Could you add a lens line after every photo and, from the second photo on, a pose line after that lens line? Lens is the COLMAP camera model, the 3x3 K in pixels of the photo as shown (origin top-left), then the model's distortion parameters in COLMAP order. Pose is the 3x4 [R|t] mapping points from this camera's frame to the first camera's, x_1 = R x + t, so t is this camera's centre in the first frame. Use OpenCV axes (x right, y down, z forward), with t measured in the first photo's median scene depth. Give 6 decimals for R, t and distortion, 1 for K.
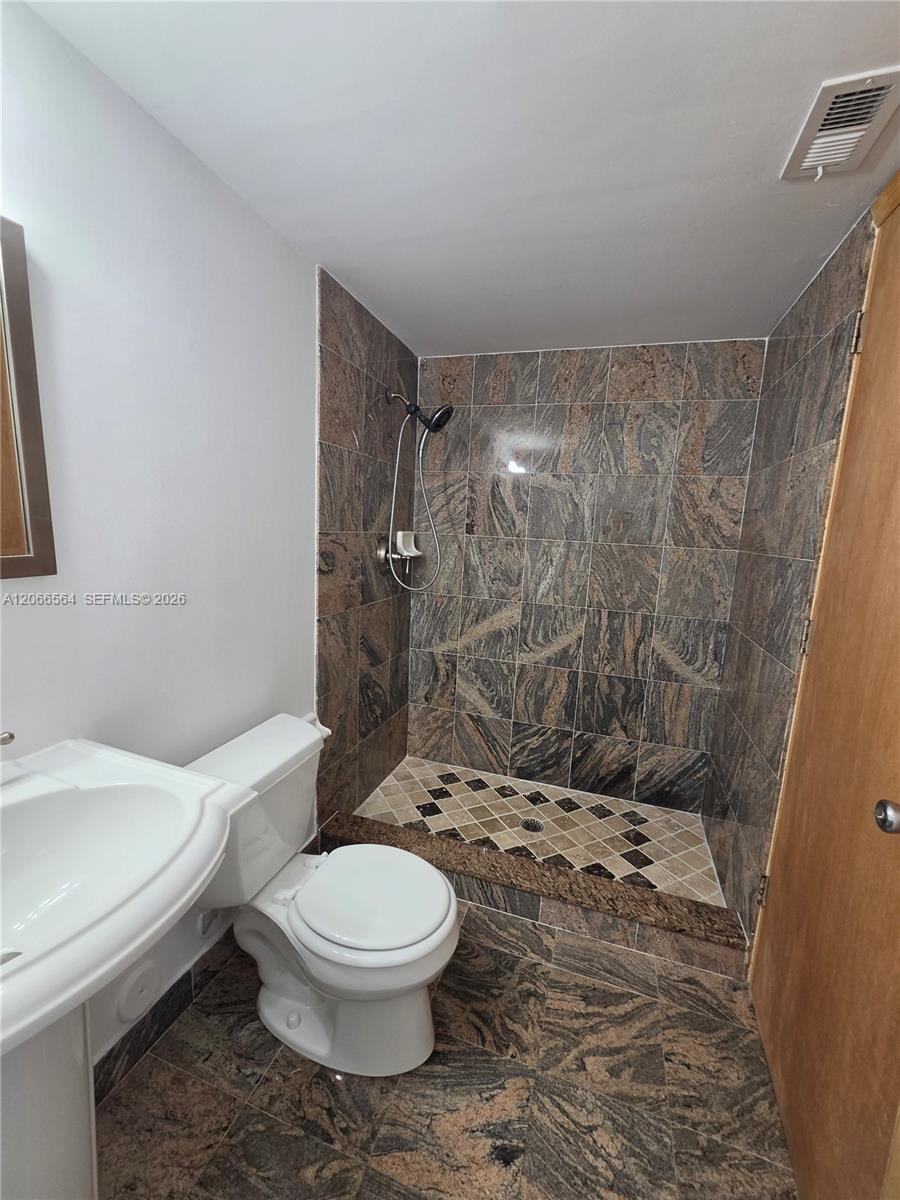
lens RADIAL K [[489.8, 0, 450.7], [0, 489.8, 602.3], [0, 0, 1]] dist [0.000171, 0.000413]
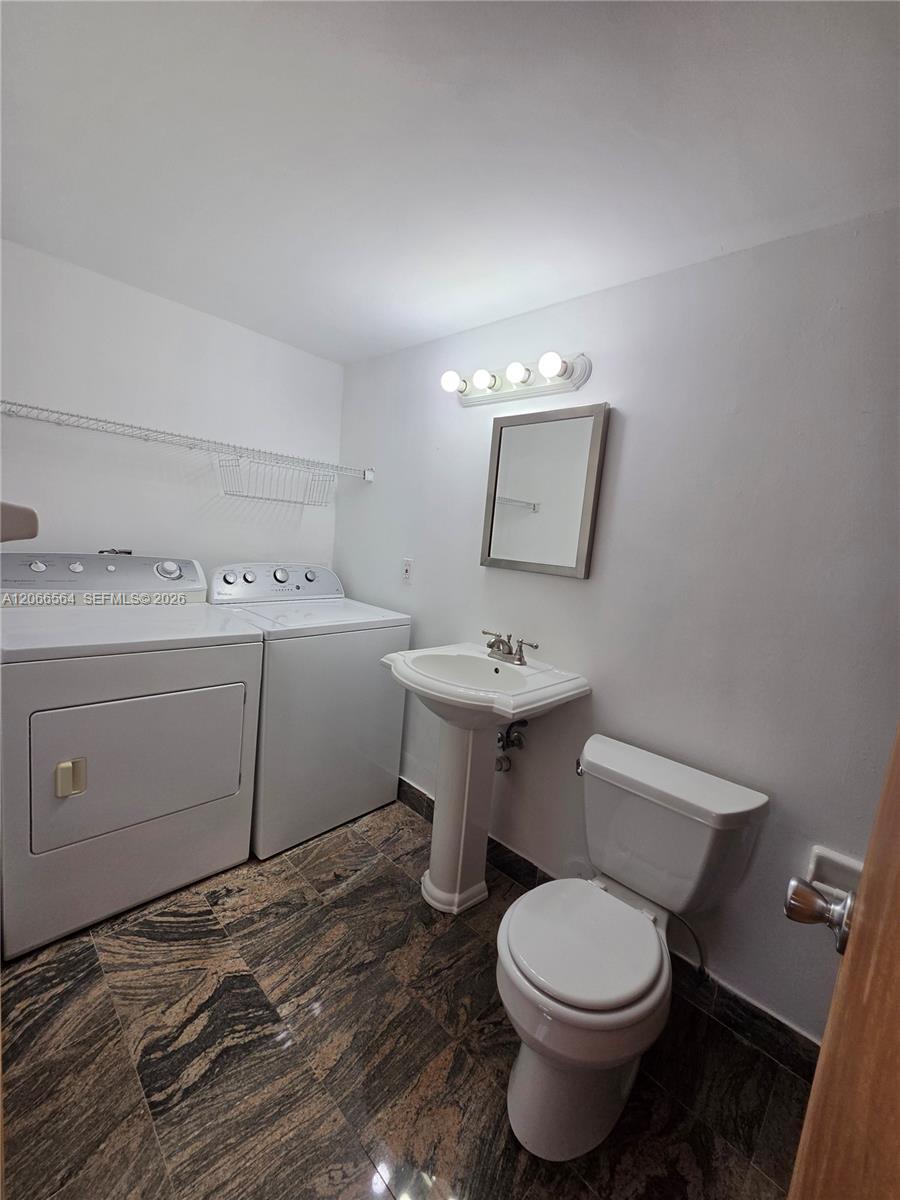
lens RADIAL K [[489.8, 0, 451.3], [0, 489.8, 597.2], [0, 0, 1]] dist [0.000171, 0.000413]
pose [[-0.441263, 0.022696, -0.897091, 0.883012], [-0.249949, 0.957011, 0.147158, -0.117031], [0.861866, 0.289162, -0.416621, 1.121331]]
